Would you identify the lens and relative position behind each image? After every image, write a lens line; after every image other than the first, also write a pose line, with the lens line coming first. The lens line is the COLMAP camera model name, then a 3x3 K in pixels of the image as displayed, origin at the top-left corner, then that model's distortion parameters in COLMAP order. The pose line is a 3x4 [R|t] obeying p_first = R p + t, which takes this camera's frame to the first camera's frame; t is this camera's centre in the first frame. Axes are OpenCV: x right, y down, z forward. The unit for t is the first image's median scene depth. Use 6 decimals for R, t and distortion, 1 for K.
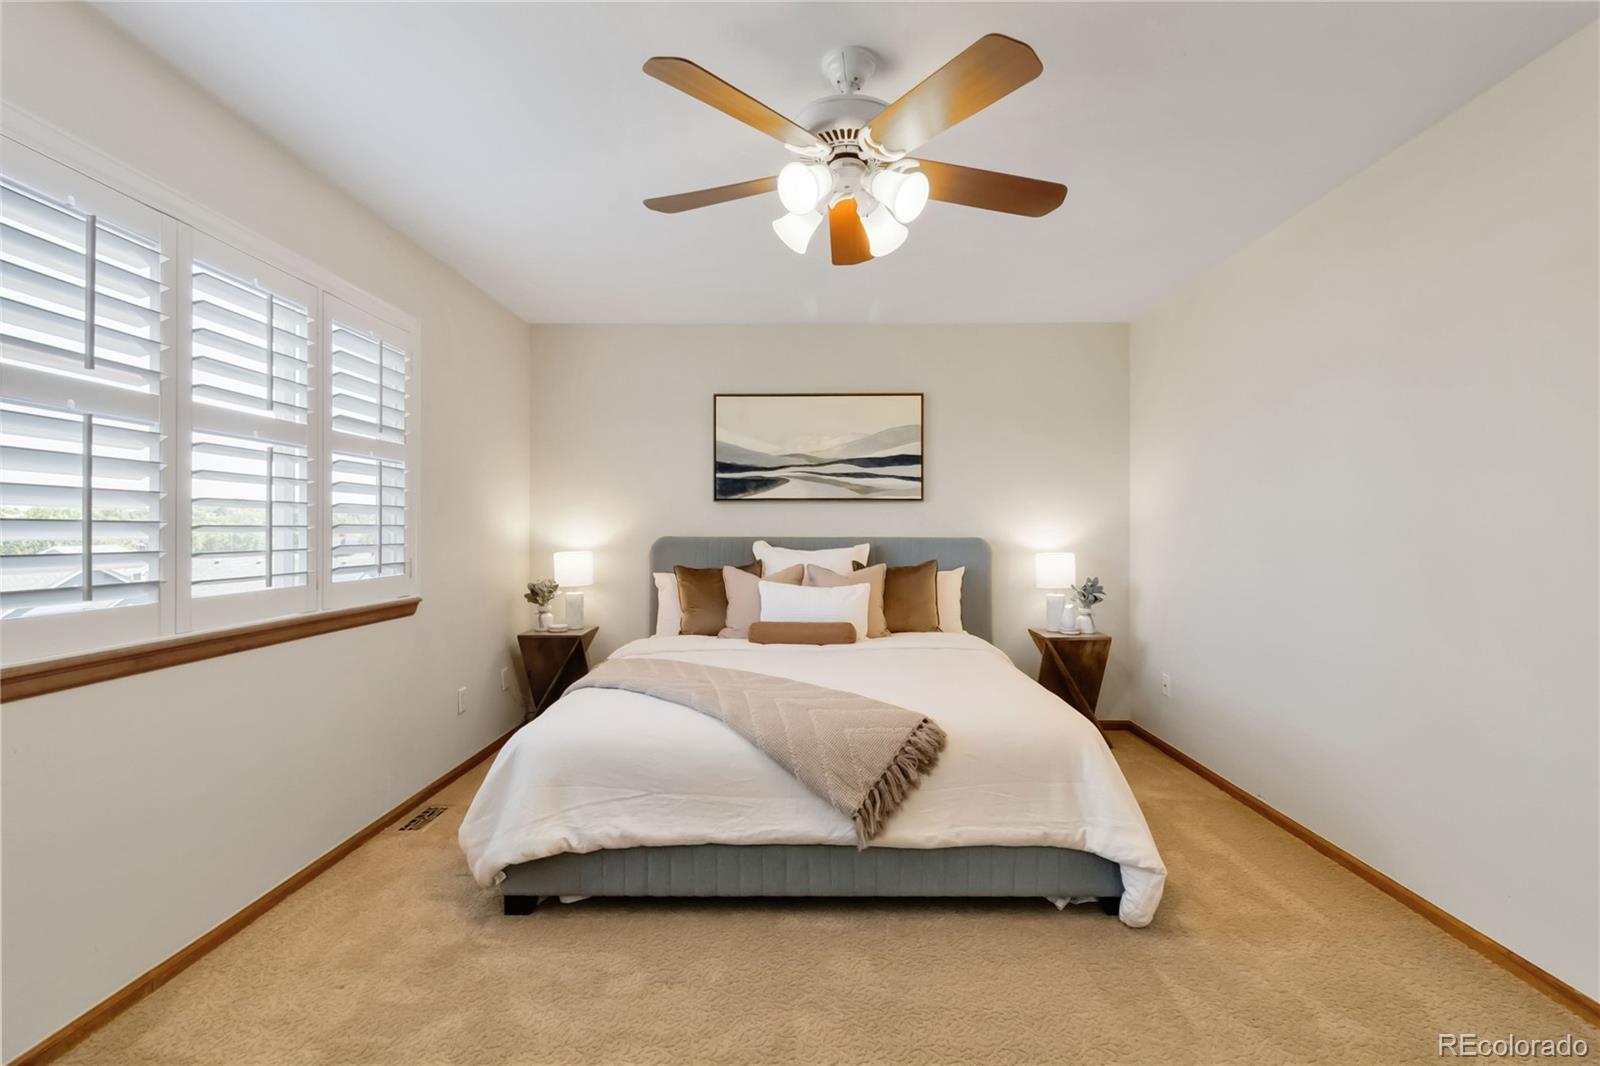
lens RADIAL K [[745.9, 0, 803.5], [0, 745.9, 538.6], [0, 0, 1]] dist [-0.000059, -0.000243]
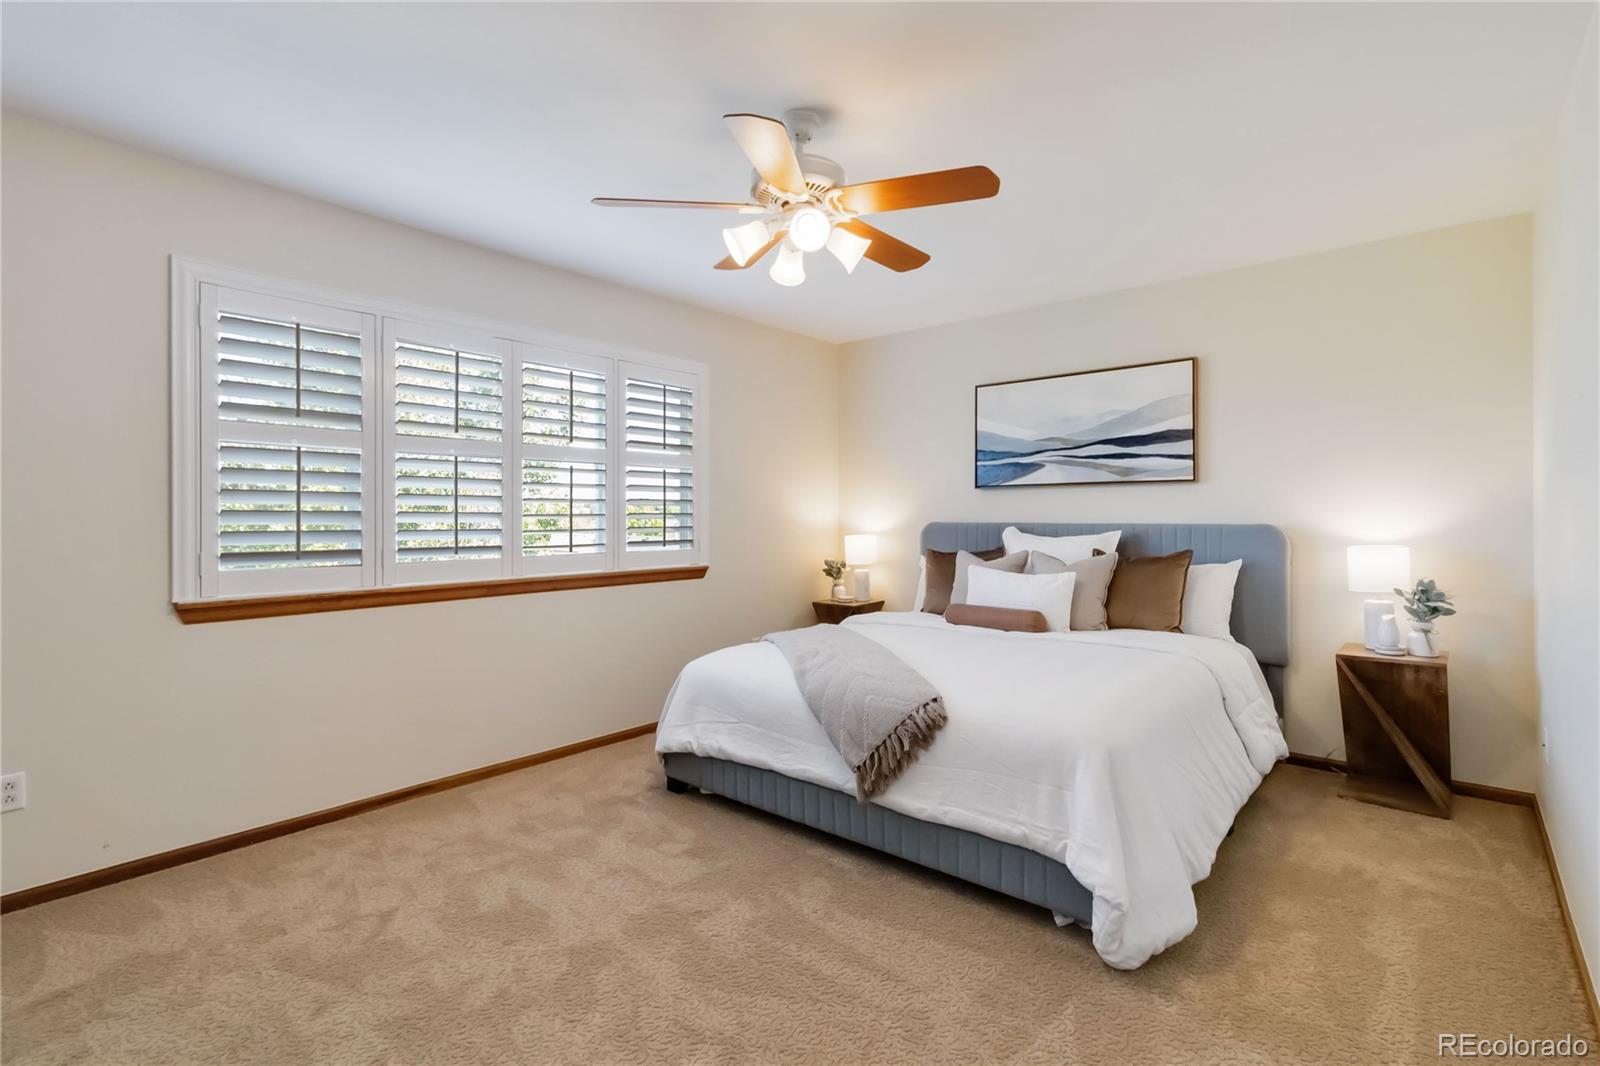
lens RADIAL K [[745.9, 0, 795.5], [0, 745.9, 524.1], [0, 0, 1]] dist [-0.000059, -0.000243]
pose [[0.762858, 0.005358, -0.646543, 0.406843], [-0.005180, 0.999984, 0.002175, -0.001172], [0.646545, 0.001690, 0.762874, 0.047509]]
